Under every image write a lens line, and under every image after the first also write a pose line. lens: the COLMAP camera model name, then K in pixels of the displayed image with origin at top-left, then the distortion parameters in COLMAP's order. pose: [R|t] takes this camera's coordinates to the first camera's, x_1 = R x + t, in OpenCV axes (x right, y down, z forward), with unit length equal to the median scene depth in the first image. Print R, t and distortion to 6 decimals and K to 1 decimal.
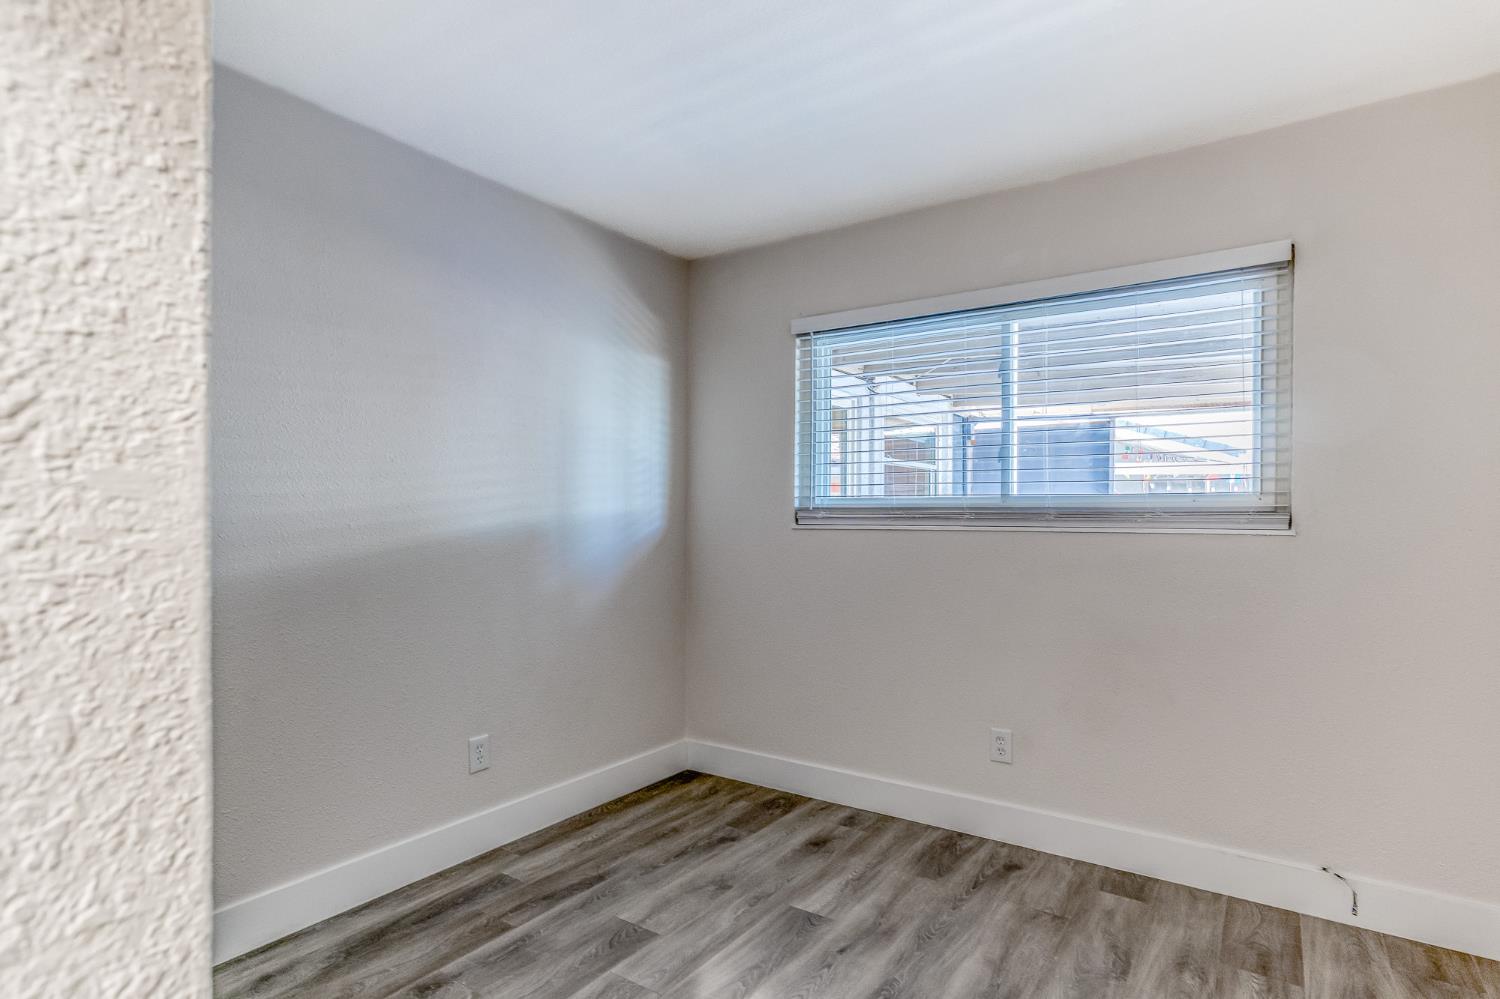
lens RADIAL K [[765.1, 0, 765.0], [0, 765.1, 521.9], [0, 0, 1]] dist [-0.030619, 0.024710]
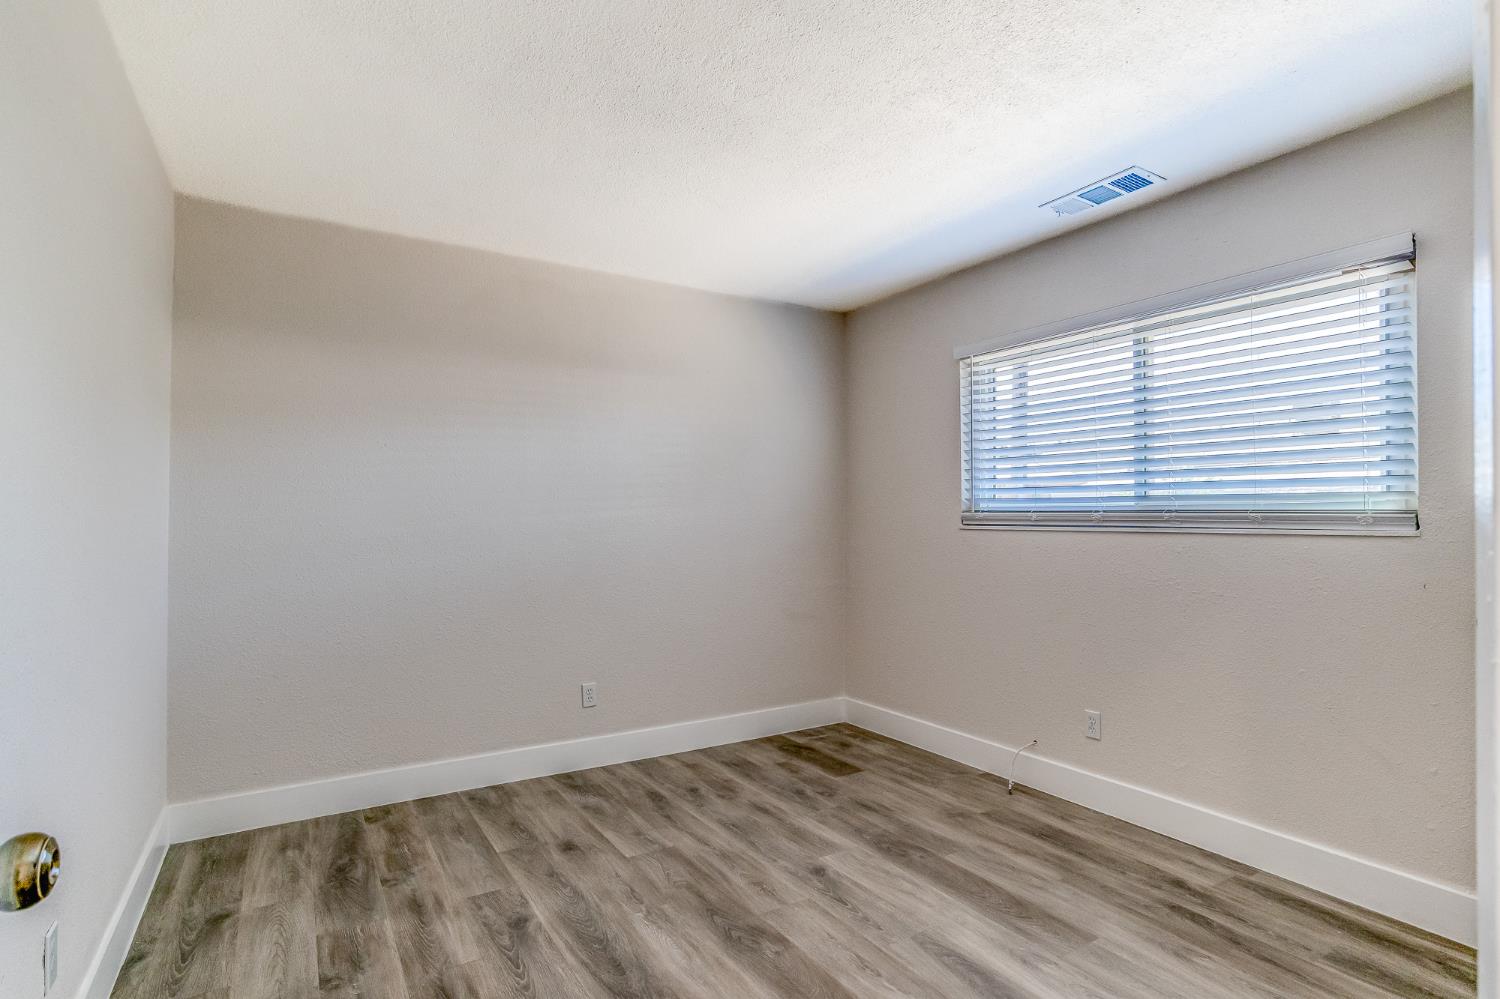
lens RADIAL K [[765.1, 0, 765.0], [0, 765.1, 521.9], [0, 0, 1]] dist [-0.030619, 0.024710]
pose [[0.916249, -0.001176, -0.400607, 0.279324], [0.001245, 0.999999, -0.000087, -0.002066], [0.400607, -0.000419, 0.916250, -0.186516]]
